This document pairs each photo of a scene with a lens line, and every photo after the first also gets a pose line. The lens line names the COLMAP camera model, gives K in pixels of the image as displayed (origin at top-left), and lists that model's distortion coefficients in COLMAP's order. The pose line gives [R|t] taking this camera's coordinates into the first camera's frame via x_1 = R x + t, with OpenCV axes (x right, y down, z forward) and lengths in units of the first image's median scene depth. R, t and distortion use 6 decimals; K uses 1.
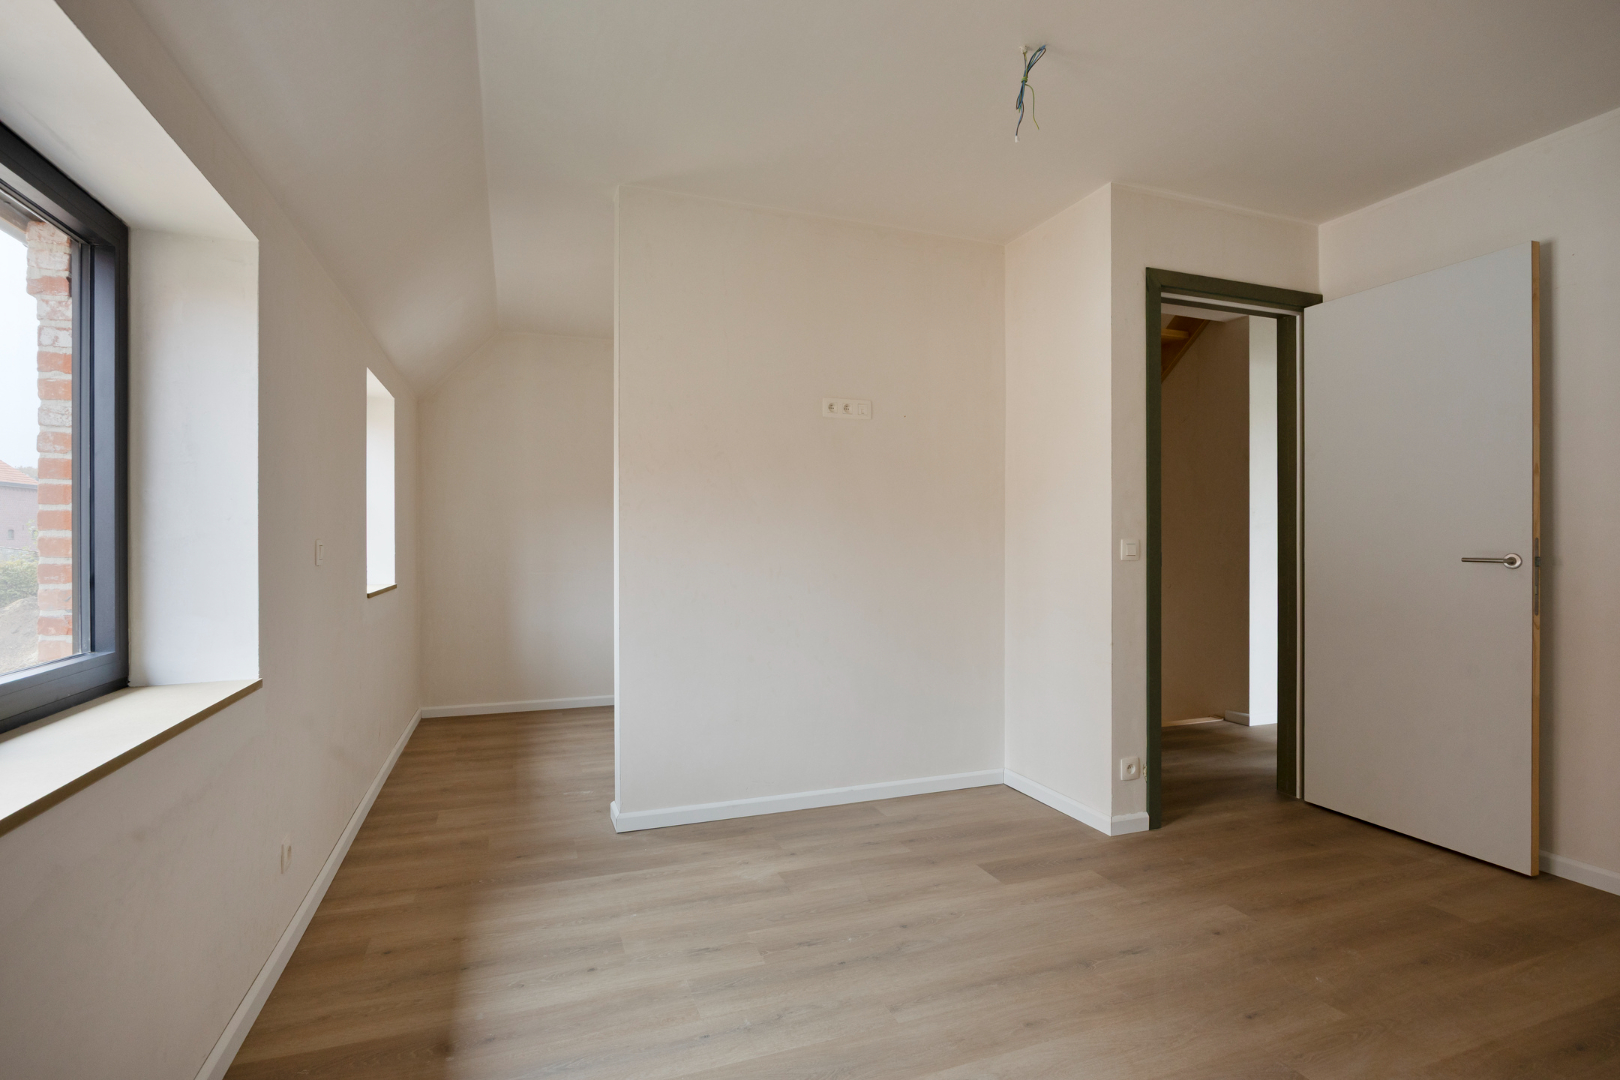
lens RADIAL K [[785.0, 0, 812.6], [0, 785.0, 531.9], [0, 0, 1]] dist [-0.007954, 0.001298]
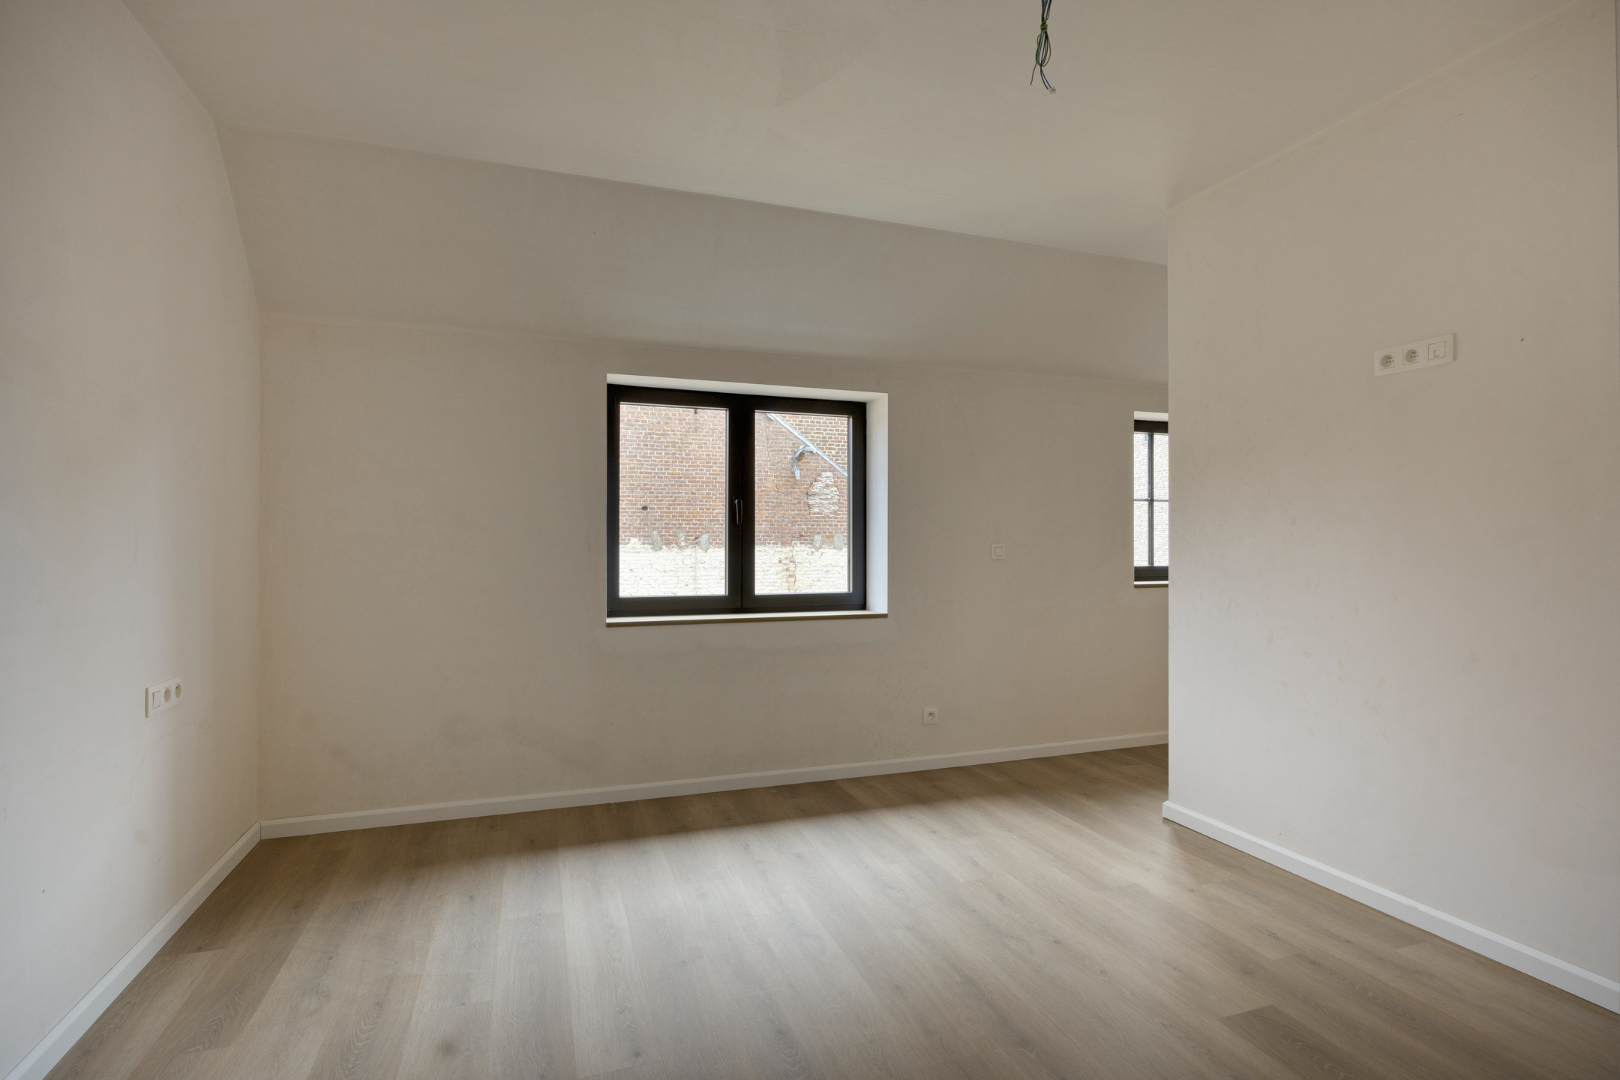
lens RADIAL K [[785.0, 0, 812.6], [0, 785.0, 531.9], [0, 0, 1]] dist [-0.007954, 0.001298]
pose [[-0.004351, -0.007852, -0.999960, 0.897634], [0.012711, 0.999888, -0.007907, -0.003683], [0.999910, -0.012745, -0.004251, 0.575398]]
